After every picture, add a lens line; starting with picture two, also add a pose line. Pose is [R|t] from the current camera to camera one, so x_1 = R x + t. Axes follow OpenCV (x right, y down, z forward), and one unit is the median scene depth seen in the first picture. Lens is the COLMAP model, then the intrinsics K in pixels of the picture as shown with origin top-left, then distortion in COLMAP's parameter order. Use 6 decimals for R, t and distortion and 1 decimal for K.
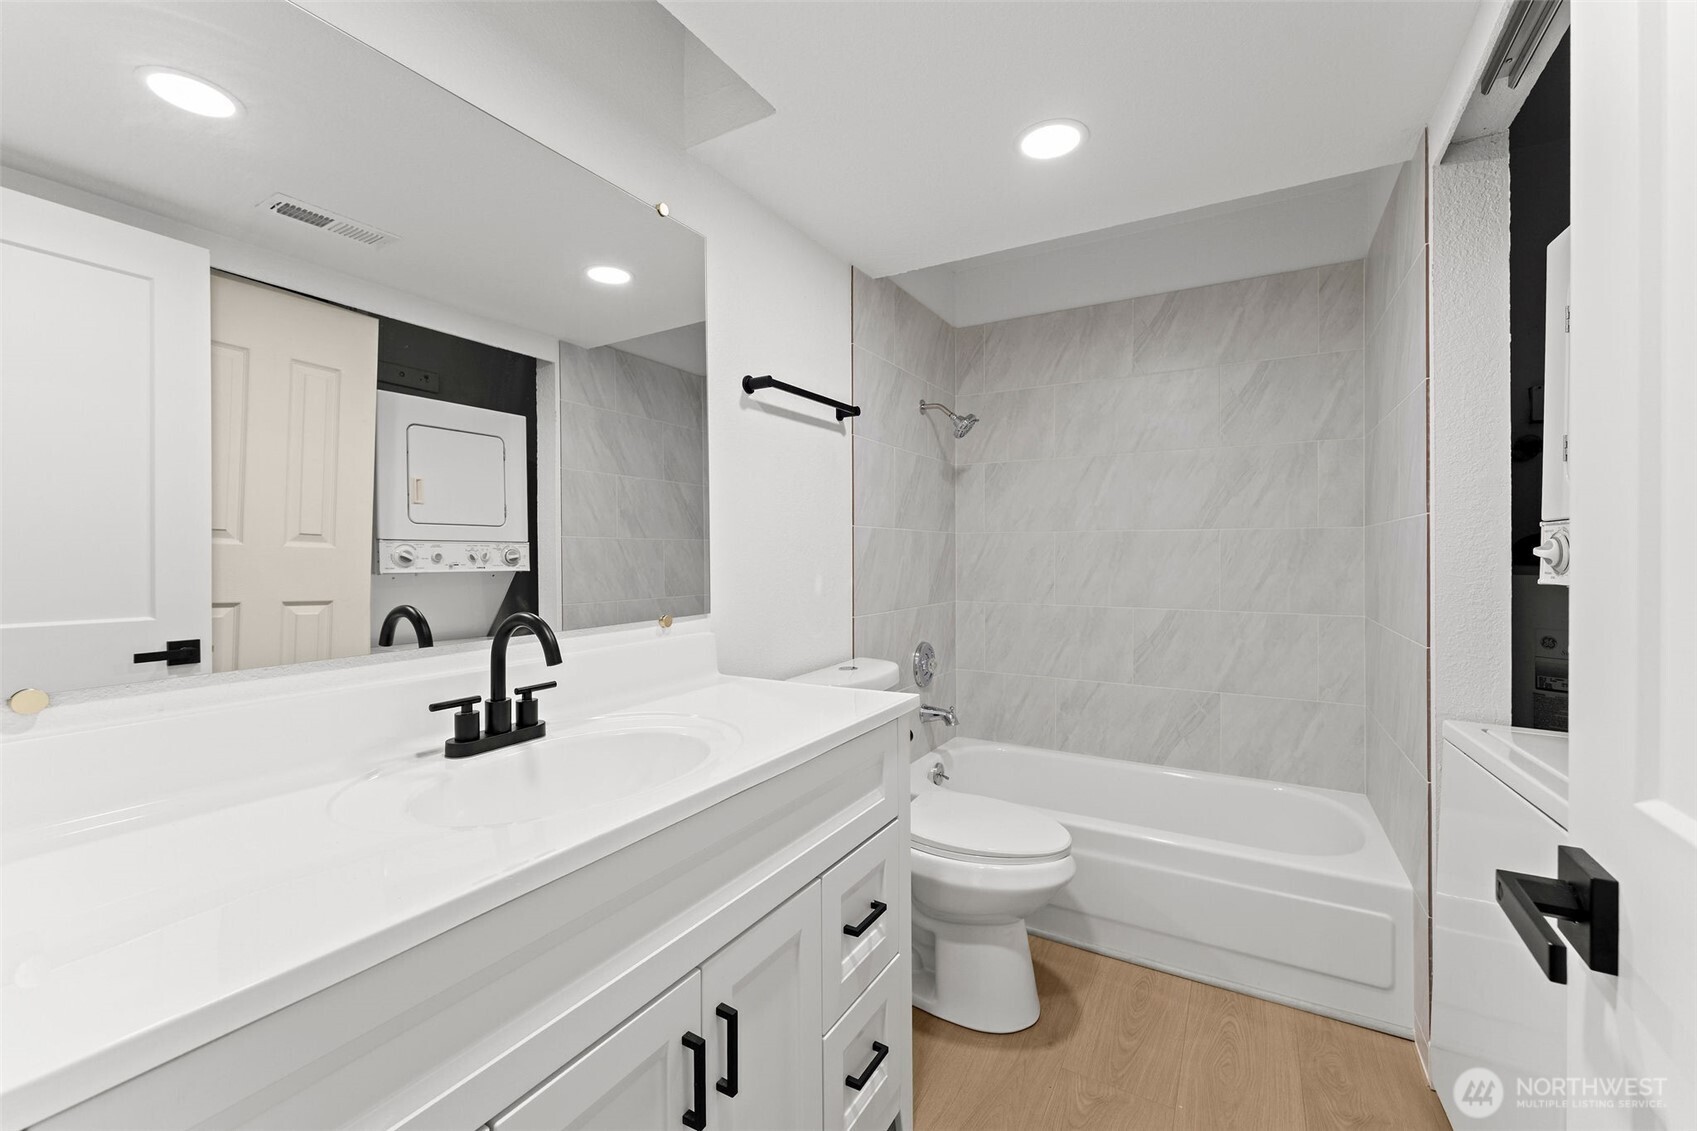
lens RADIAL K [[684.1, 0, 851.8], [0, 684.1, 558.1], [0, 0, 1]] dist [-0.000407, -0.000053]
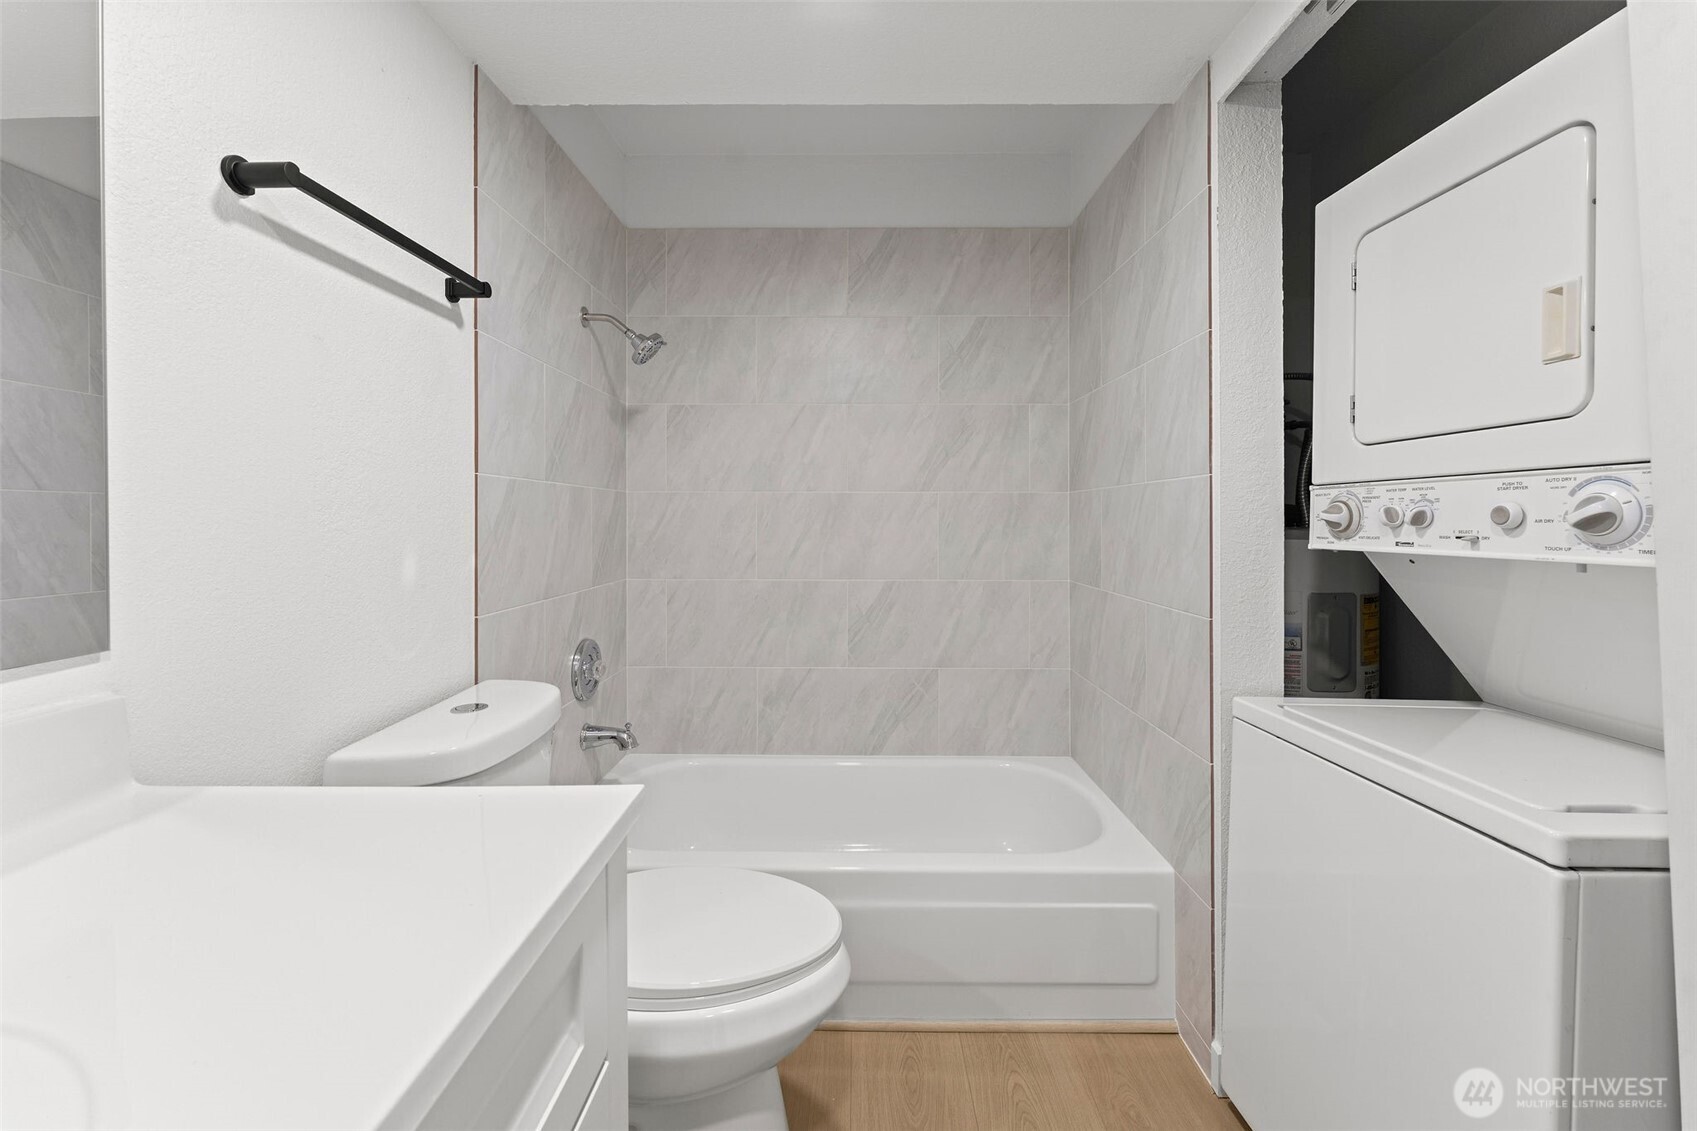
lens RADIAL K [[661.0, 0, 877.8], [0, 661.0, 518.6], [0, 0, 1]] dist [-0.002581, 0.000016]
pose [[0.843850, 0.001250, 0.536578, -0.013562], [0.002754, 0.999974, -0.006661, -0.000544], [-0.536572, 0.007099, 0.843825, 0.308253]]
